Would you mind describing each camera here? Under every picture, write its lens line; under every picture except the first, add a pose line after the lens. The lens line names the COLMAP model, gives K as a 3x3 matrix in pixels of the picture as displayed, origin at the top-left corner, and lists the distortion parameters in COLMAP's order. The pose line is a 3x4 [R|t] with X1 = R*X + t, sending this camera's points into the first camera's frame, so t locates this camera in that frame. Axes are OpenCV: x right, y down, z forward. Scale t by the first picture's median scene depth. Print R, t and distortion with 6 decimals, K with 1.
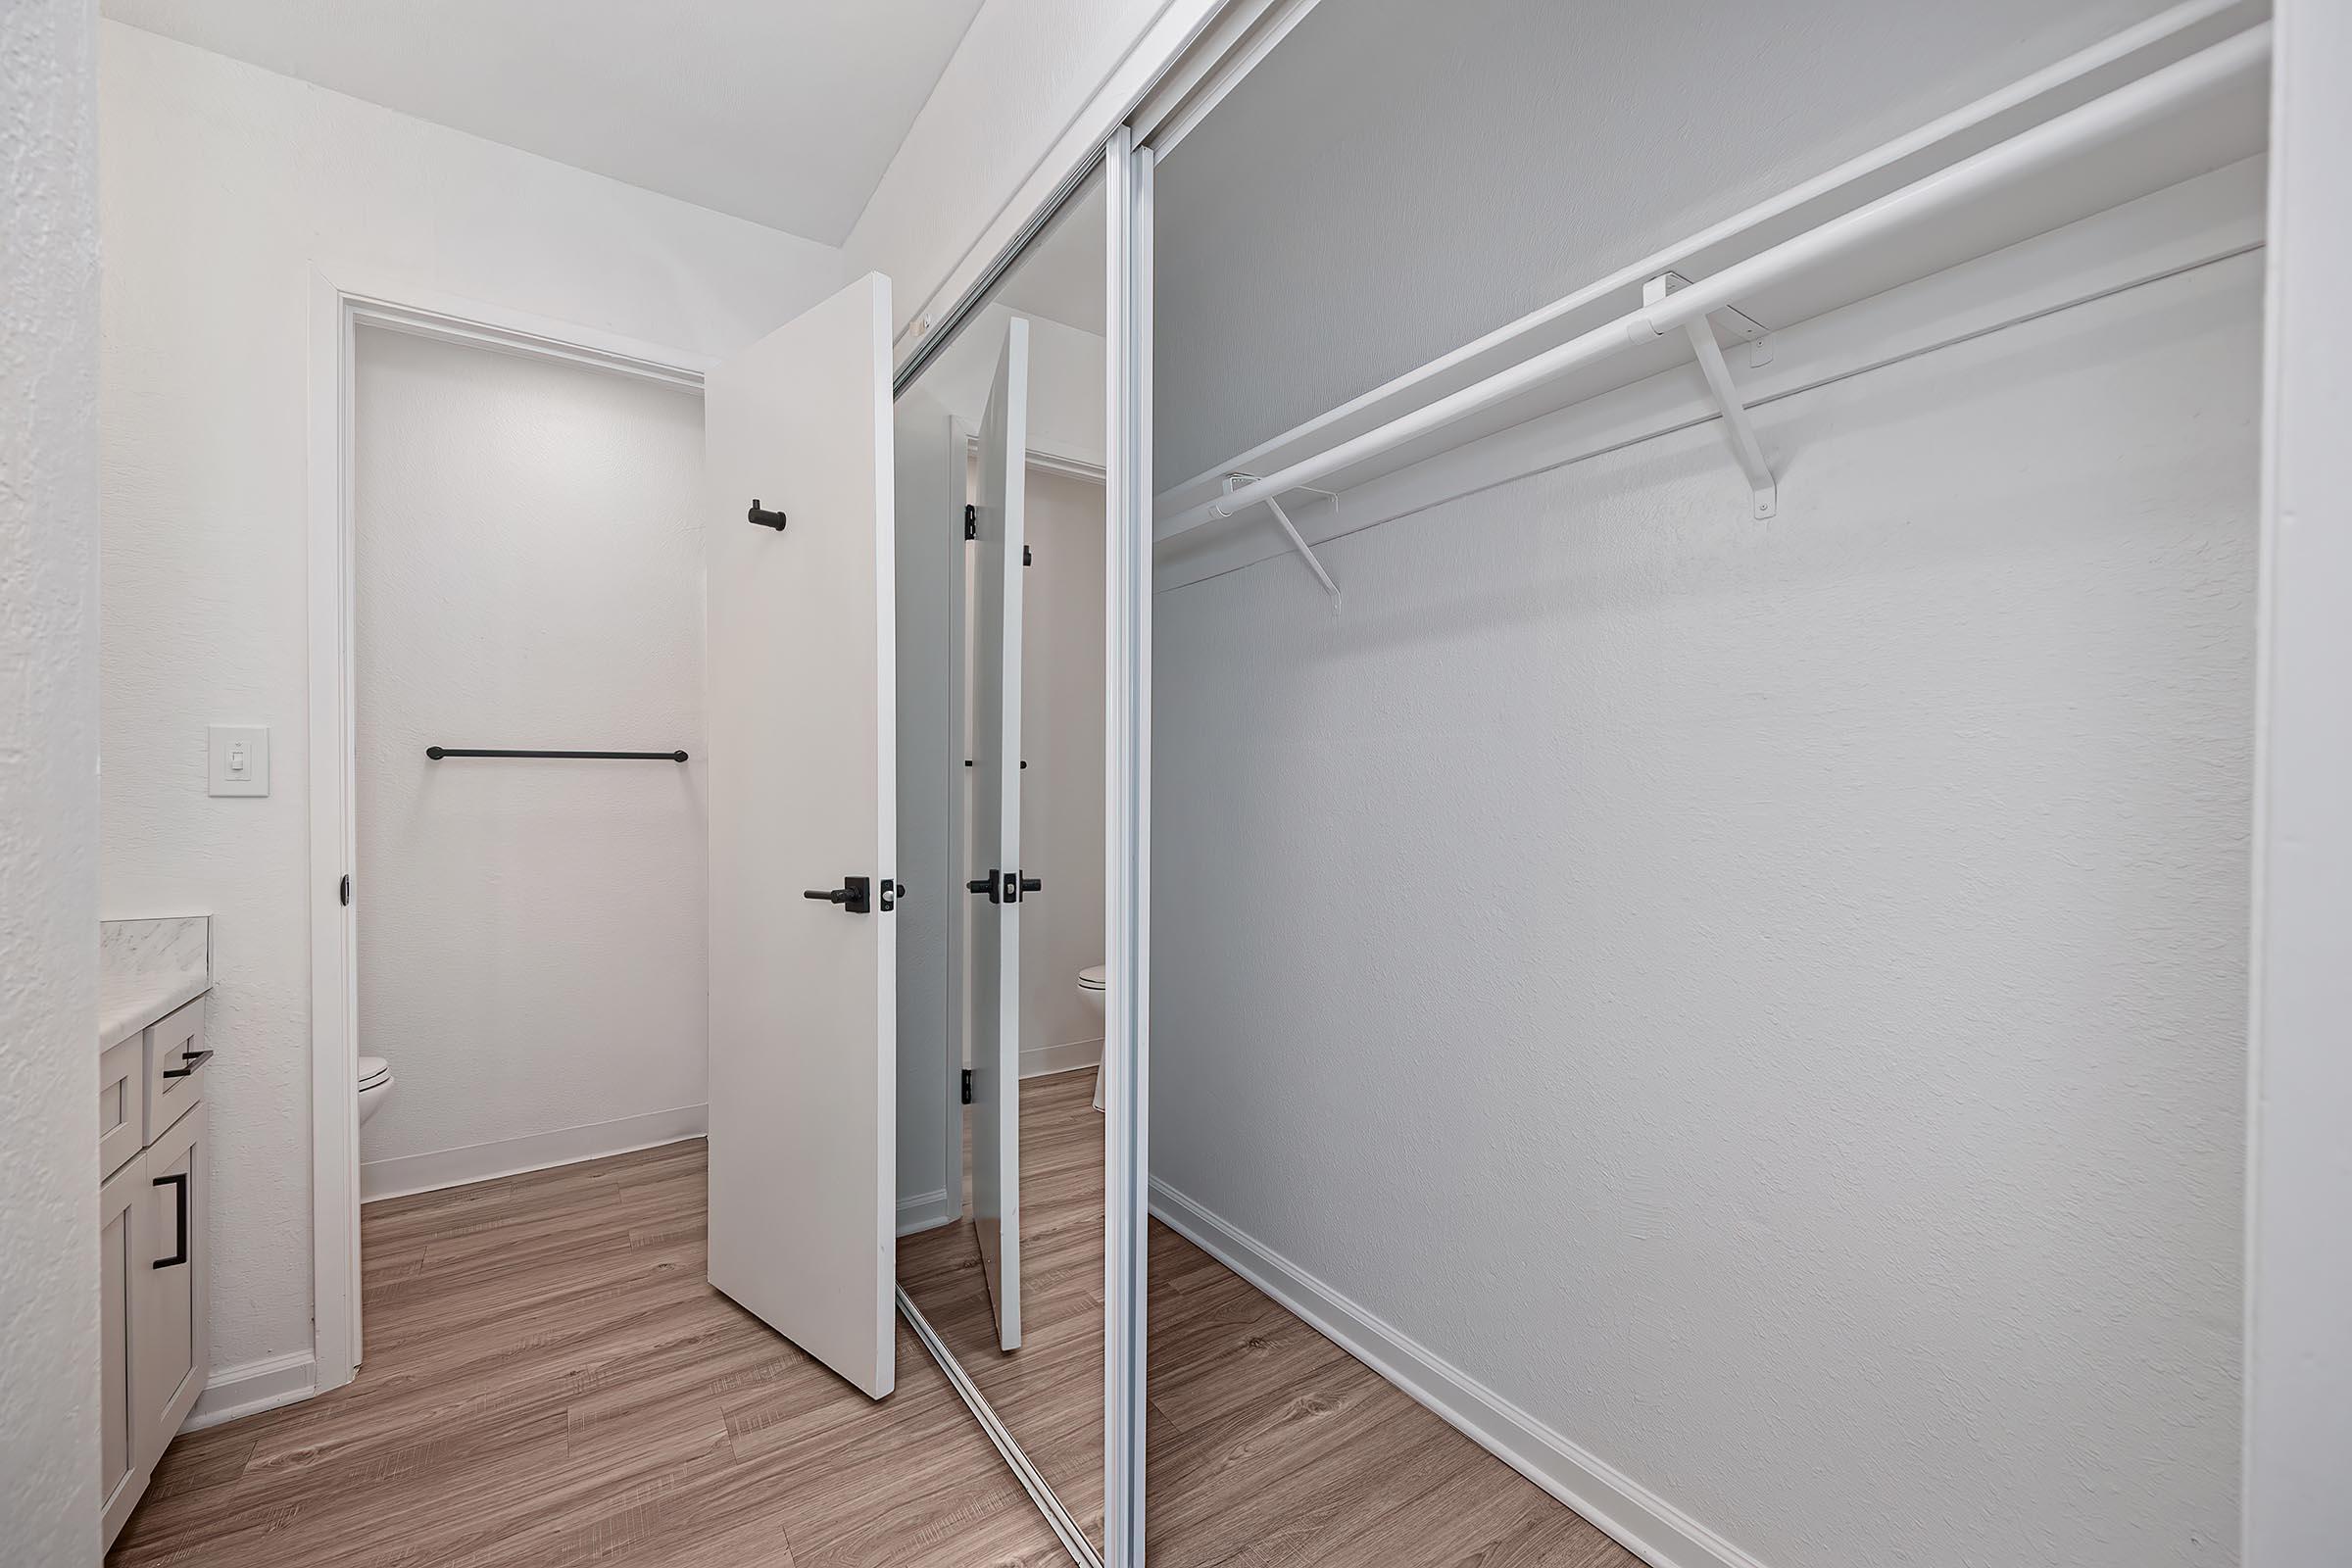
lens RADIAL K [[934.5, 0, 1180.0], [0, 934.5, 791.5], [0, 0, 1]] dist [0.000961, 0.000387]
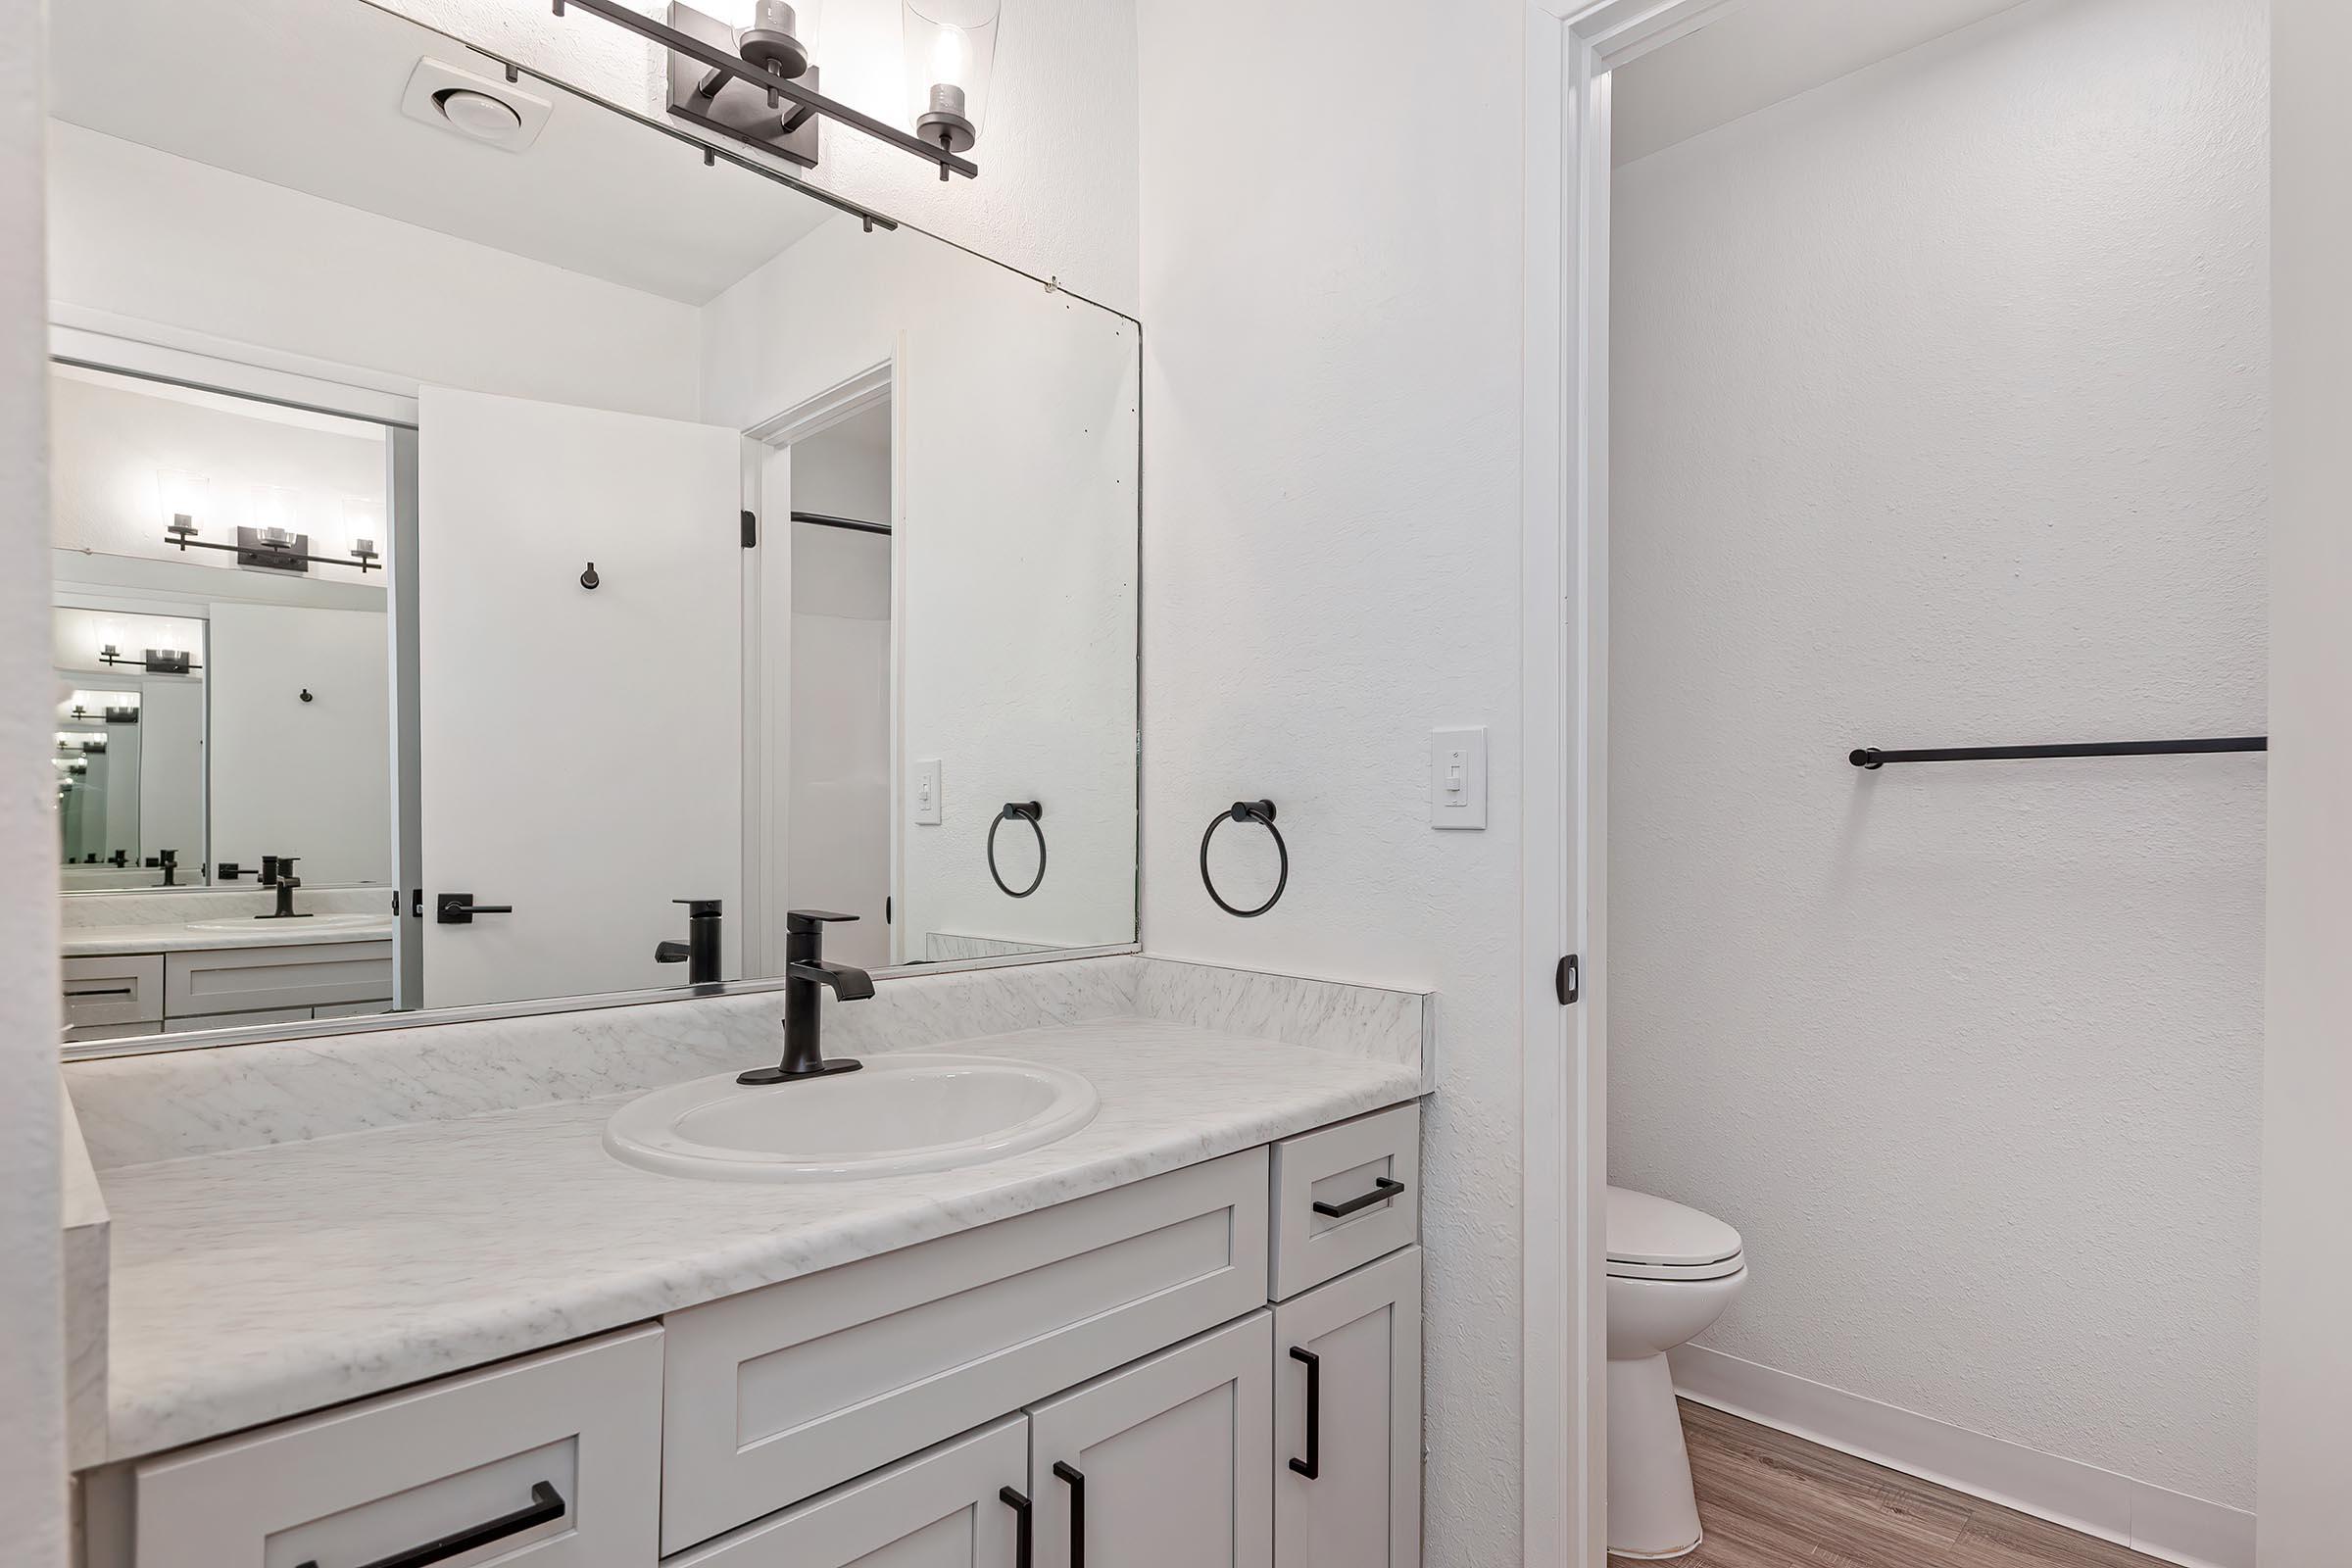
lens RADIAL K [[1199.5, 0, 1207.8], [0, 1199.5, 817.5], [0, 0, 1]] dist [0.001719, 0.000659]
pose [[0.202065, 0.009746, -0.979324, -0.161122], [-0.004978, 0.999948, 0.008924, -0.010429], [0.979359, 0.003072, 0.202103, 0.636841]]
